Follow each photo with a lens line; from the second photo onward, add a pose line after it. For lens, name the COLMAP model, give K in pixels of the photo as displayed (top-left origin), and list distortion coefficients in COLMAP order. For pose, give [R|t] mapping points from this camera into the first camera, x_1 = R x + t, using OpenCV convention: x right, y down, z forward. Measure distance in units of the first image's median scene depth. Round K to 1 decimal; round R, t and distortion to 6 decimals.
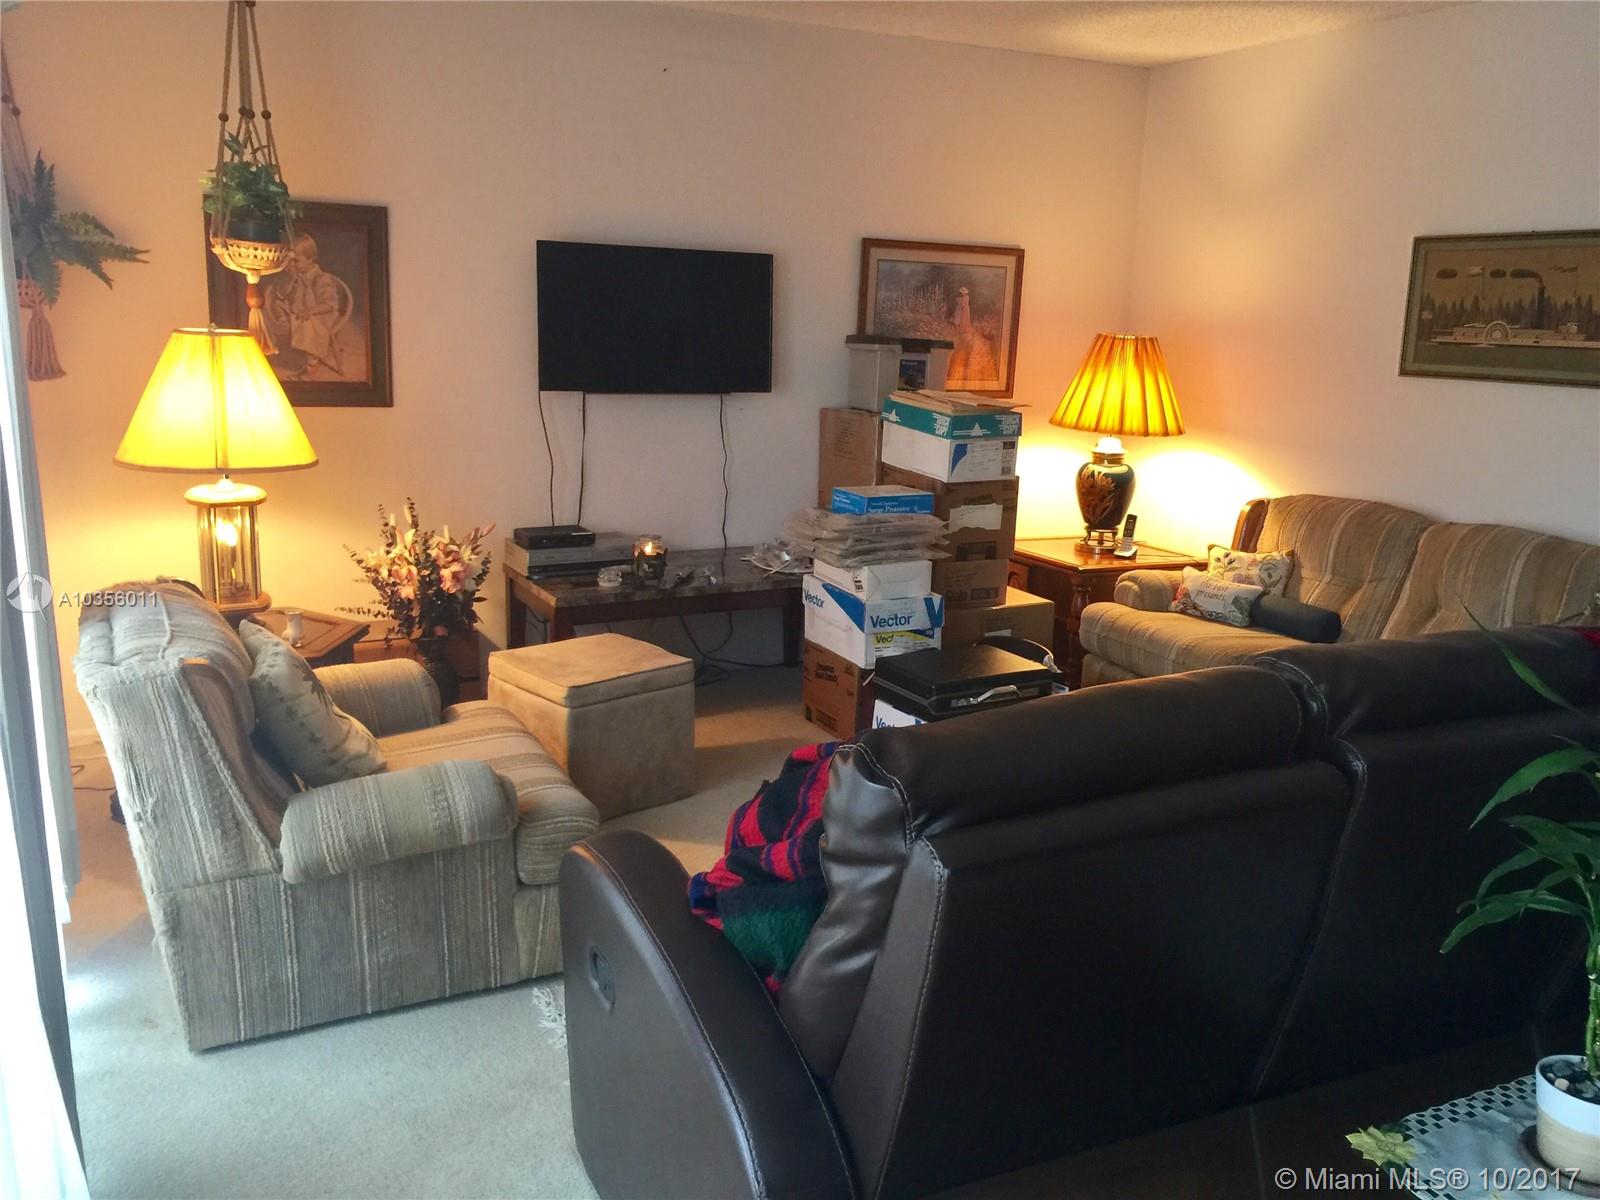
lens RADIAL K [[1393.3, 0, 799.6], [0, 1393.3, 598.6], [0, 0, 1]] dist [0.054870, -0.009187]
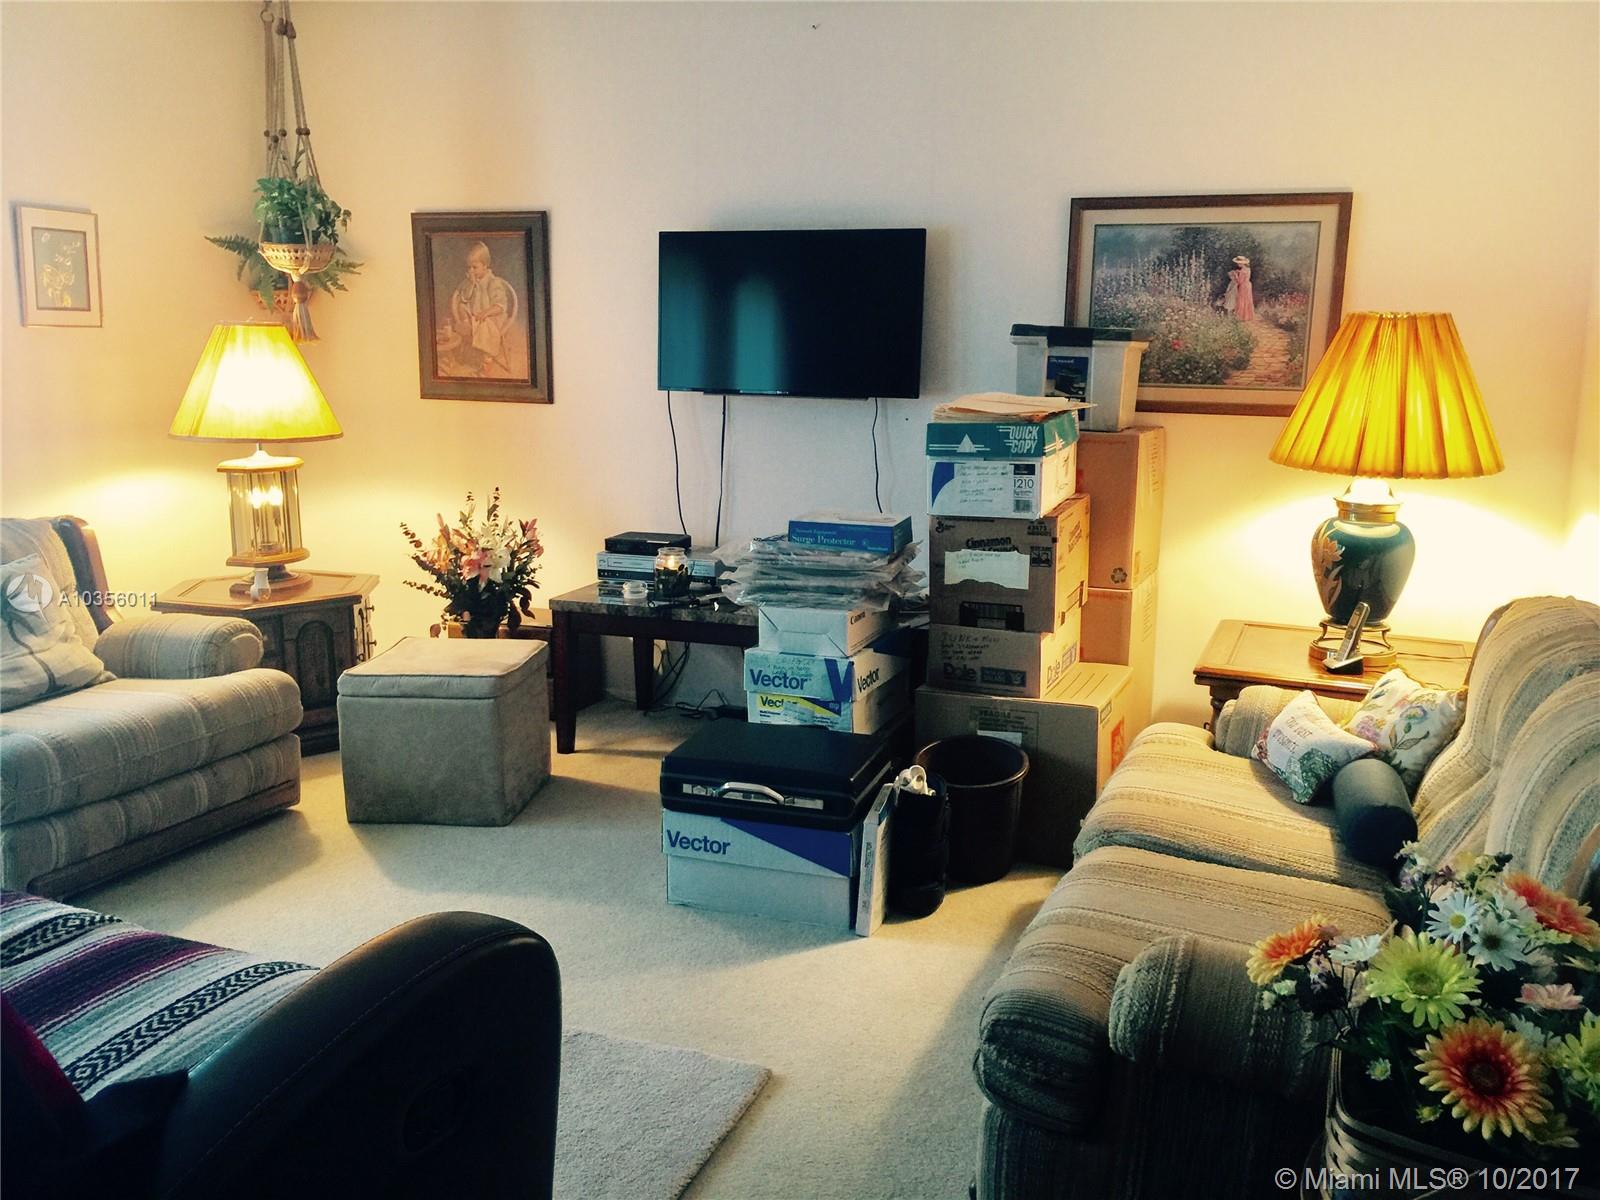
lens RADIAL K [[1393.3, 0, 800.9], [0, 1393.3, 600.1], [0, 0, 1]] dist [0.054870, -0.009187]
pose [[0.646575, 0.117455, -0.753754, 0.609318], [-0.147496, 0.988679, 0.027539, -0.047837], [0.748455, 0.093370, 0.656579, 0.461713]]
